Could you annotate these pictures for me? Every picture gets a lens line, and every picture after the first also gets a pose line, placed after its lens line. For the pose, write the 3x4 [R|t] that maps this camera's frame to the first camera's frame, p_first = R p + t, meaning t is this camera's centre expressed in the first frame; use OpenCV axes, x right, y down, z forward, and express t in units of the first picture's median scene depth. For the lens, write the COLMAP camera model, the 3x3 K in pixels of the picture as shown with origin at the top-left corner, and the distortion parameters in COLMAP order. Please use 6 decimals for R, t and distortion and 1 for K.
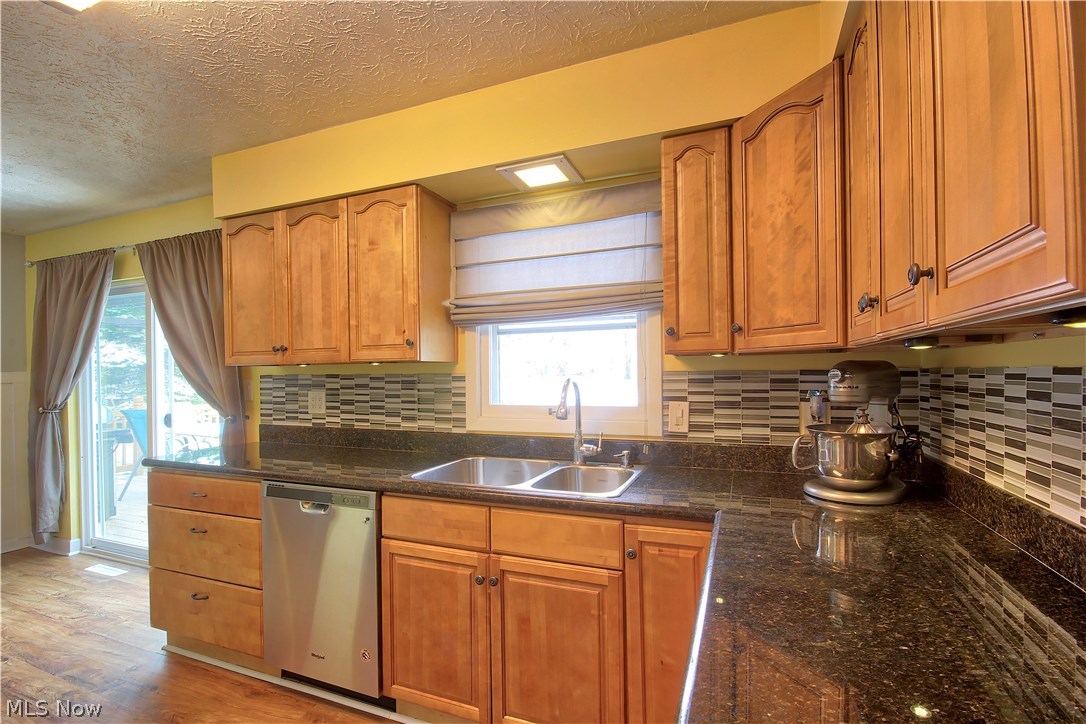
lens RADIAL K [[501.5, 0, 539.8], [0, 501.5, 376.0], [0, 0, 1]] dist [-0.000150, 0.000174]
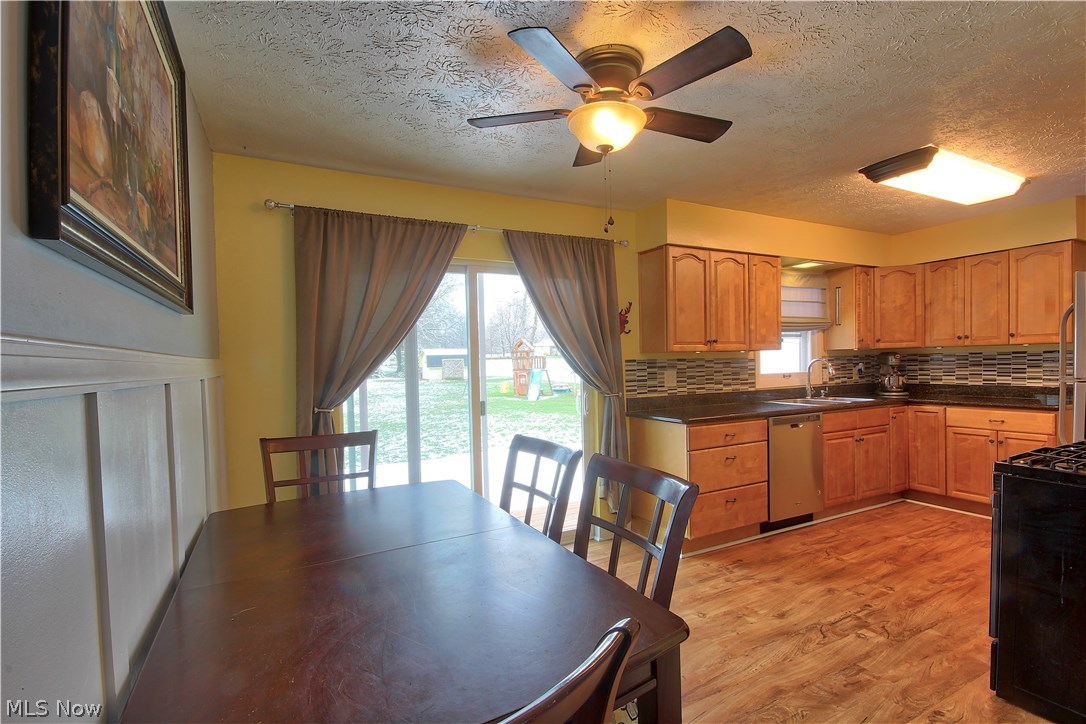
lens RADIAL K [[501.5, 0, 539.8], [0, 501.5, 376.0], [0, 0, 1]] dist [-0.000150, 0.000174]
pose [[0.650948, -0.024447, 0.758729, -1.949836], [0.018816, 0.999694, 0.016069, 0.016982], [-0.758889, 0.003816, 0.651208, 0.385483]]
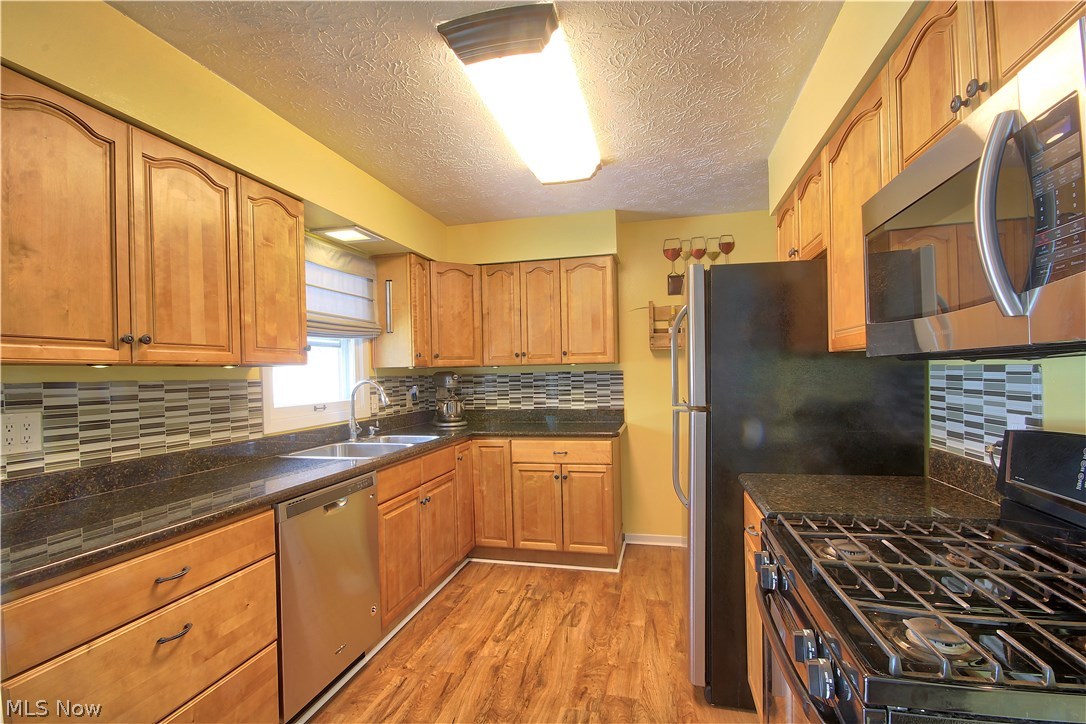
lens RADIAL K [[501.5, 0, 539.8], [0, 501.5, 376.0], [0, 0, 1]] dist [-0.000150, 0.000174]
pose [[-0.147708, 0.007761, 0.989001, -1.178619], [0.028084, 0.999599, -0.003650, 0.008465], [-0.988632, 0.027236, -0.147867, 0.563696]]
